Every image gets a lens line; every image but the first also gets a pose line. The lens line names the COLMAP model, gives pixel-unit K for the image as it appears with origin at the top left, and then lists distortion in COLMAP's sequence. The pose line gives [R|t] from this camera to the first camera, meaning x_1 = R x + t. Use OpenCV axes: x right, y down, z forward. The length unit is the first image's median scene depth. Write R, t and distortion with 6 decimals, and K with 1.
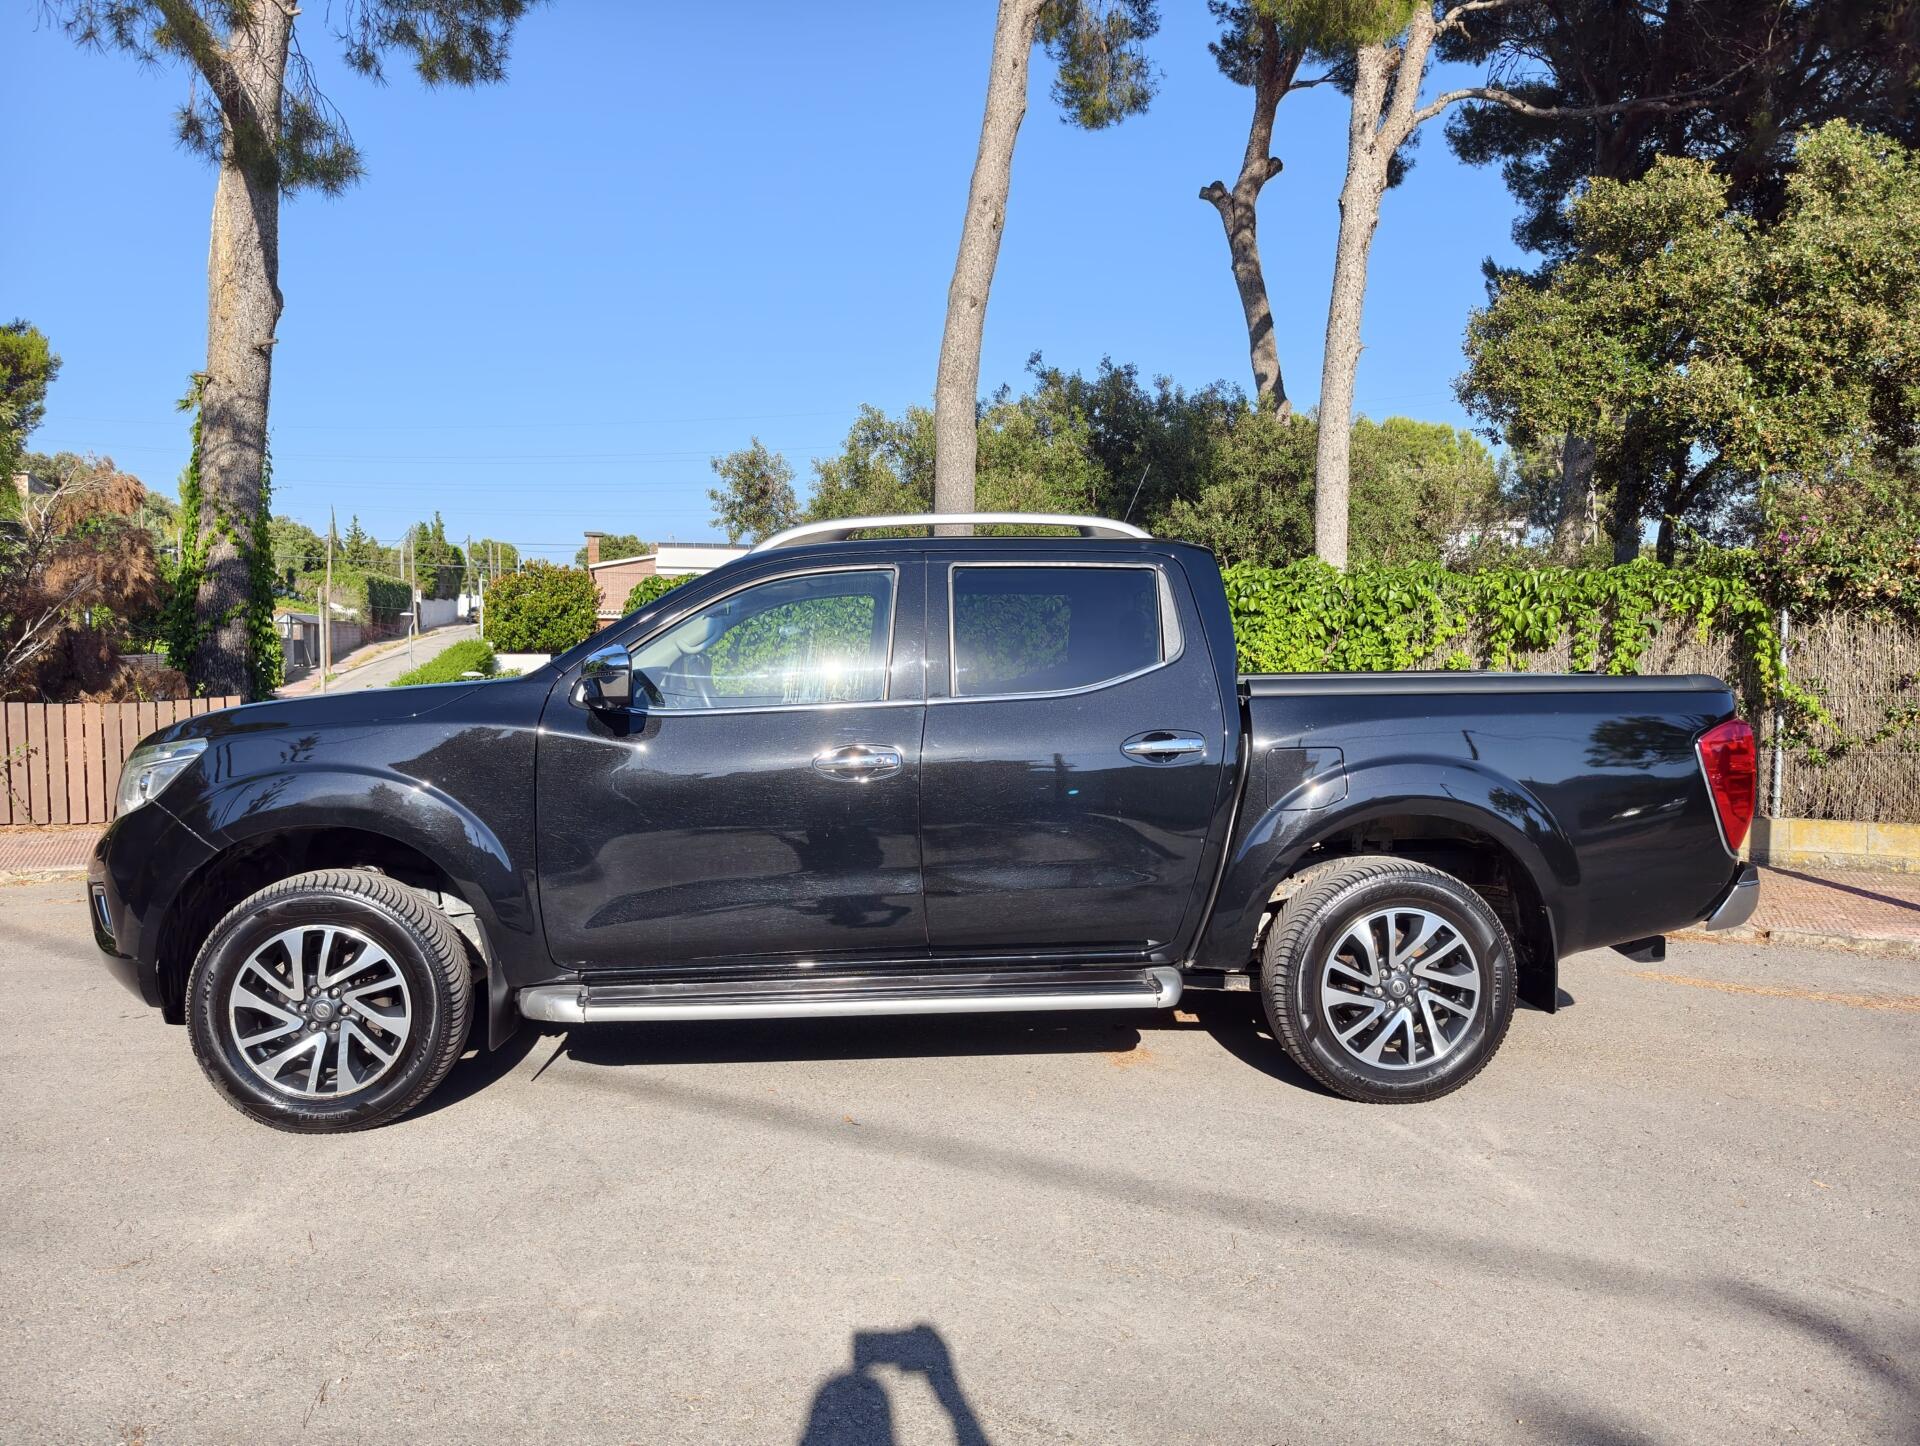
lens RADIAL K [[1303.5, 0, 966.0], [0, 1303.5, 724.5], [0, 0, 1]] dist [-0.019104, 0.007447]
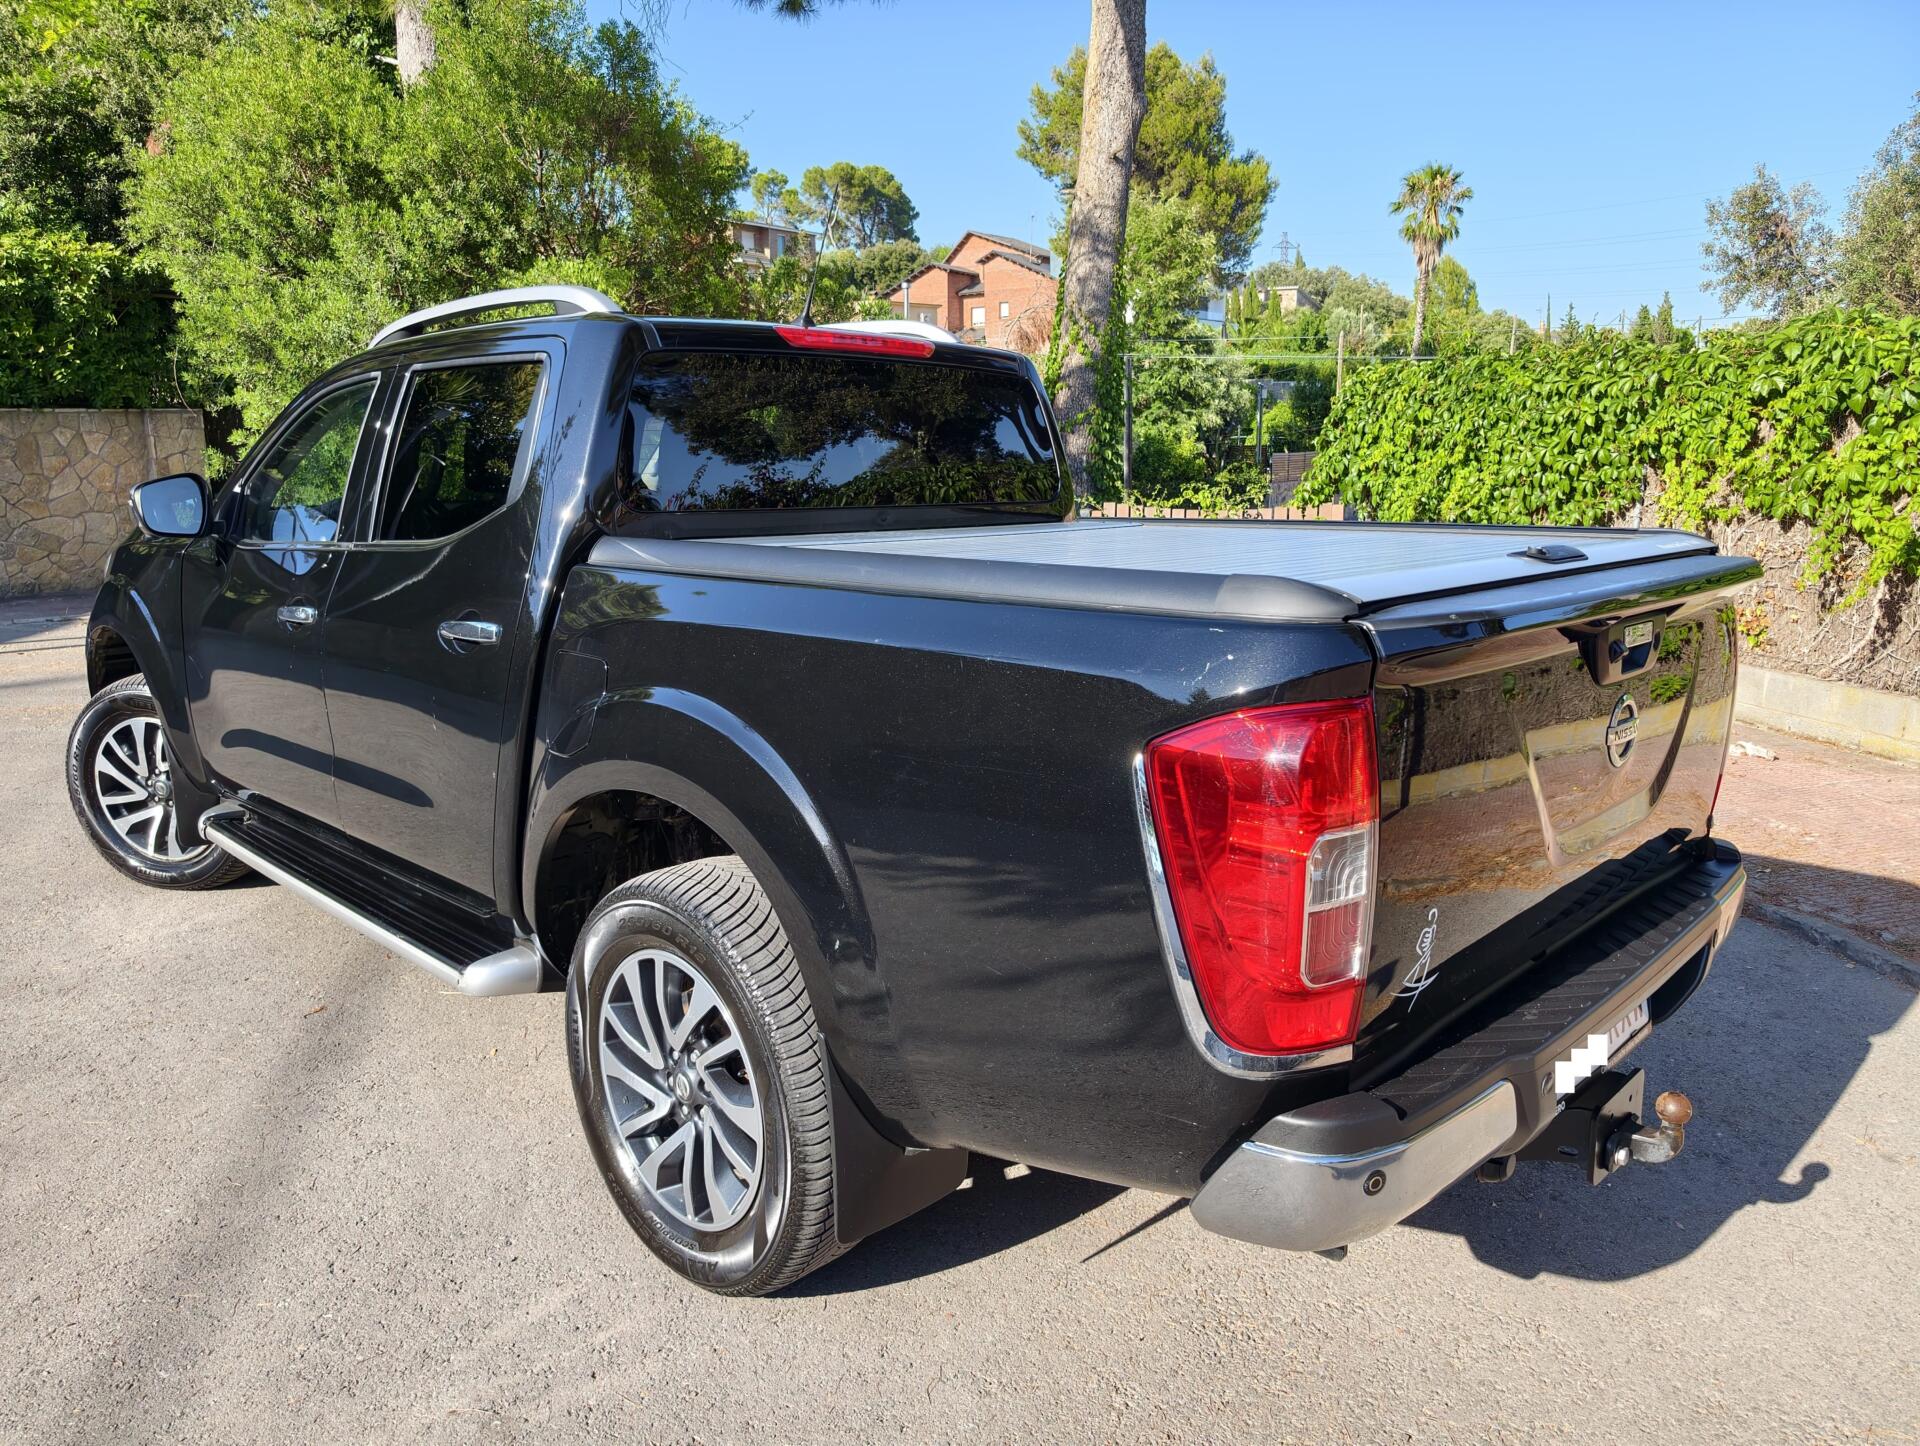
lens RADIAL K [[1303.5, 0, 961.4], [0, 1303.5, 720.6], [0, 0, 1]] dist [-0.019104, 0.007447]
pose [[0.676373, 0.144470, -0.722253, 0.812898], [-0.032339, 0.985455, 0.166832, -0.058299], [0.735849, -0.089484, 0.671206, 0.720278]]
